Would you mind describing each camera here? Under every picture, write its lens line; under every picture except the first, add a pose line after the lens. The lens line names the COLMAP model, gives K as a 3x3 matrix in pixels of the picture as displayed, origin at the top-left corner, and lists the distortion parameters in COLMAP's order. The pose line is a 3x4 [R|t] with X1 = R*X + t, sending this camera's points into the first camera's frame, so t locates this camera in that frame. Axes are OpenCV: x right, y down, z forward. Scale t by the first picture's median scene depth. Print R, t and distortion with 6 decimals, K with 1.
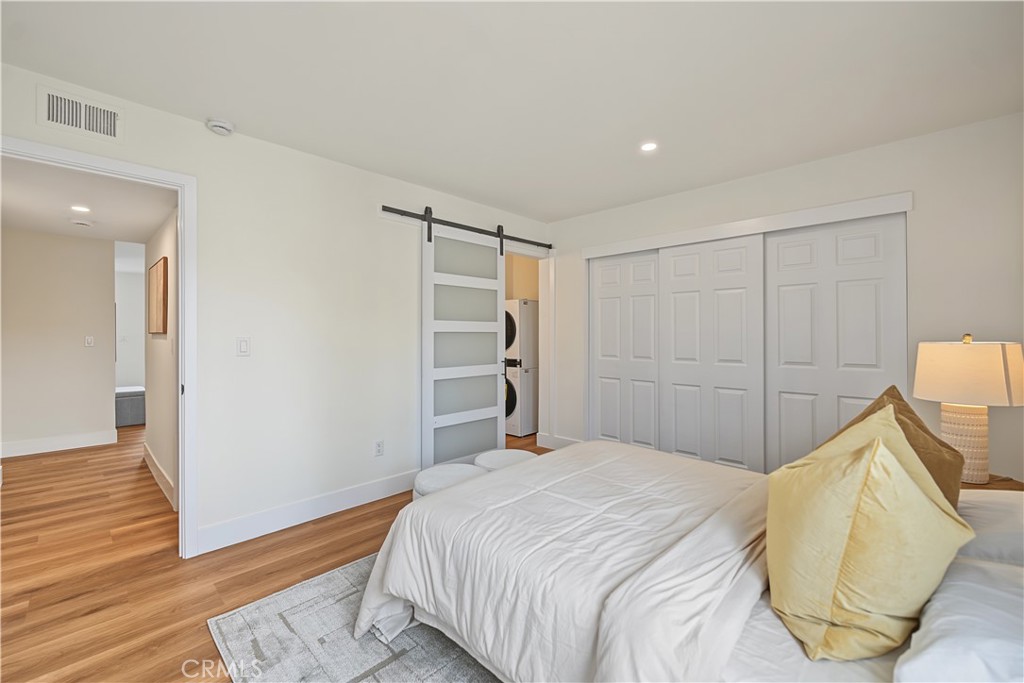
lens RADIAL K [[423.0, 0, 505.4], [0, 423.0, 336.8], [0, 0, 1]] dist [-0.004414, -0.000100]
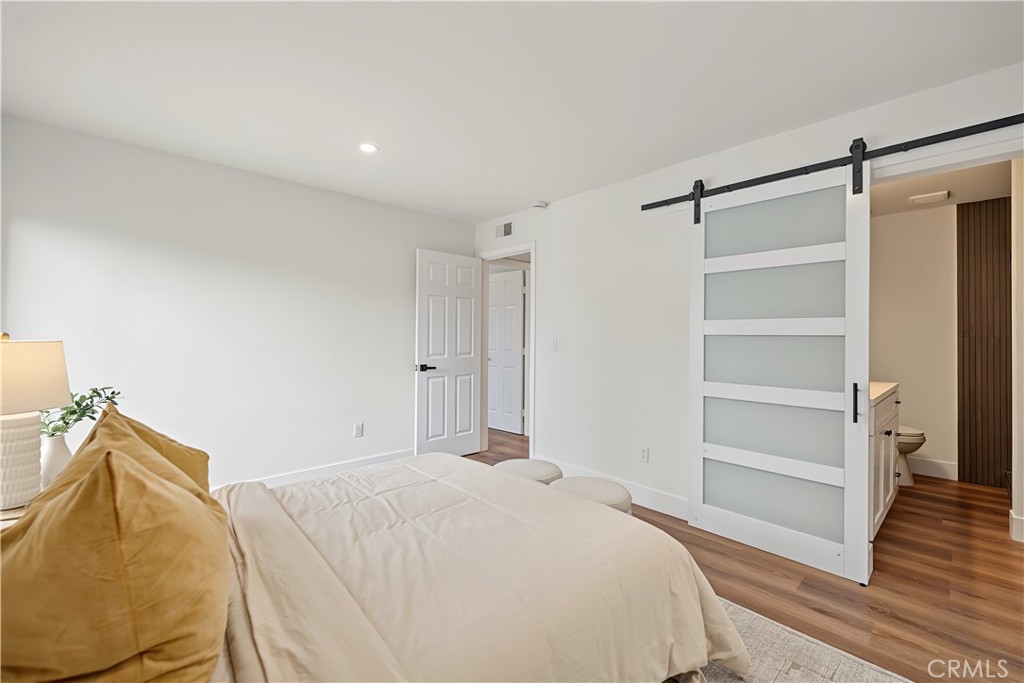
lens RADIAL K [[423.0, 0, 514.1], [0, 423.0, 332.0], [0, 0, 1]] dist [-0.004414, -0.000100]
pose [[-0.039972, -0.003060, -0.999196, 0.642379], [-0.010440, 0.999942, -0.002644, -0.010960], [0.999146, 0.010326, -0.040002, 0.684165]]
